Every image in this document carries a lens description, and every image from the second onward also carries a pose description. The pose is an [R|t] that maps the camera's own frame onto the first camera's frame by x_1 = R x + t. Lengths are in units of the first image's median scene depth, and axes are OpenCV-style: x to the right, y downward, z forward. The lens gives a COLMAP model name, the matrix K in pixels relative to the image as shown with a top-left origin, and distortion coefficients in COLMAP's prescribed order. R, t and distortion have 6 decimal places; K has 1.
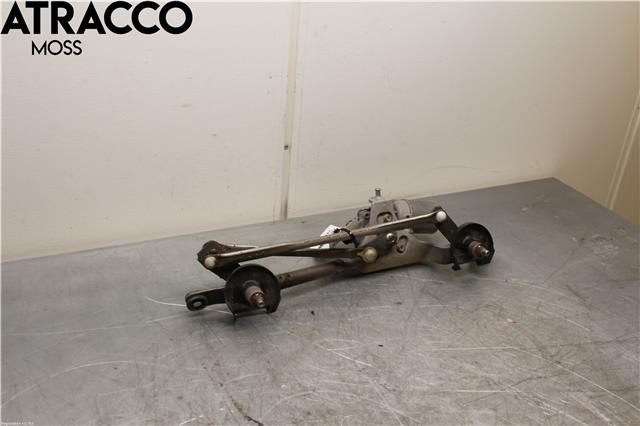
lens RADIAL K [[675.5, 0, 322.9], [0, 675.5, 210.6], [0, 0, 1]] dist [-0.041305, 0.000000]
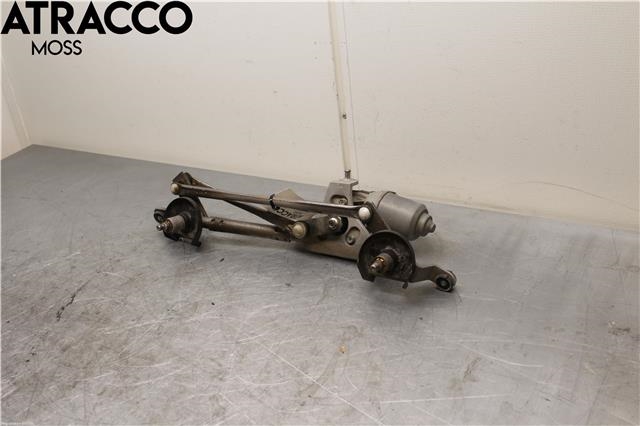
lens RADIAL K [[675.5, 0, 320.3], [0, 675.5, 212.0], [0, 0, 1]] dist [-0.041305, 0.000000]
pose [[0.568300, 0.260710, -0.780426, 0.834331], [-0.241899, 0.959499, 0.144383, -0.106789], [0.786460, 0.106732, 0.608349, 0.434719]]
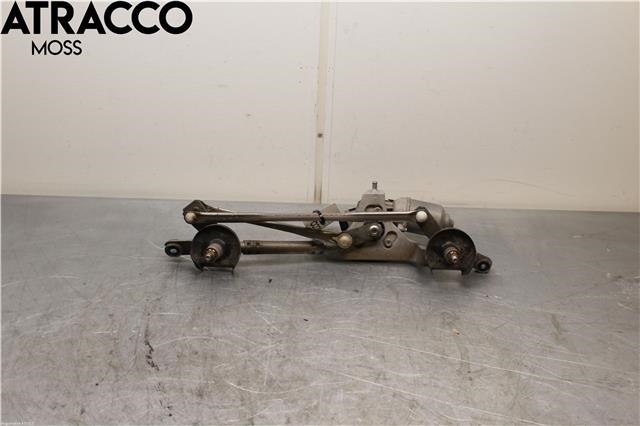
lens RADIAL K [[675.5, 0, 318.0], [0, 675.5, 210.9], [0, 0, 1]] dist [-0.041305, 0.000000]
pose [[0.902858, 0.154072, -0.401384, 0.443135], [-0.165485, 0.986192, 0.006317, 0.020110], [0.396815, 0.060720, 0.915888, 0.028620]]
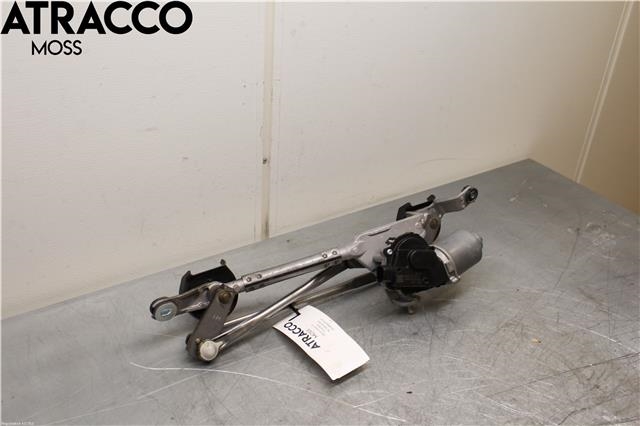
lens RADIAL K [[638.3, 0, 319.0], [0, 638.3, 218.0], [0, 0, 1]] dist [-0.044724, 0.000000]
pose [[0.990098, -0.088303, 0.109129, -0.092278], [0.078754, 0.992920, 0.088921, -0.100521], [-0.116209, -0.079446, 0.990042, 0.177262]]
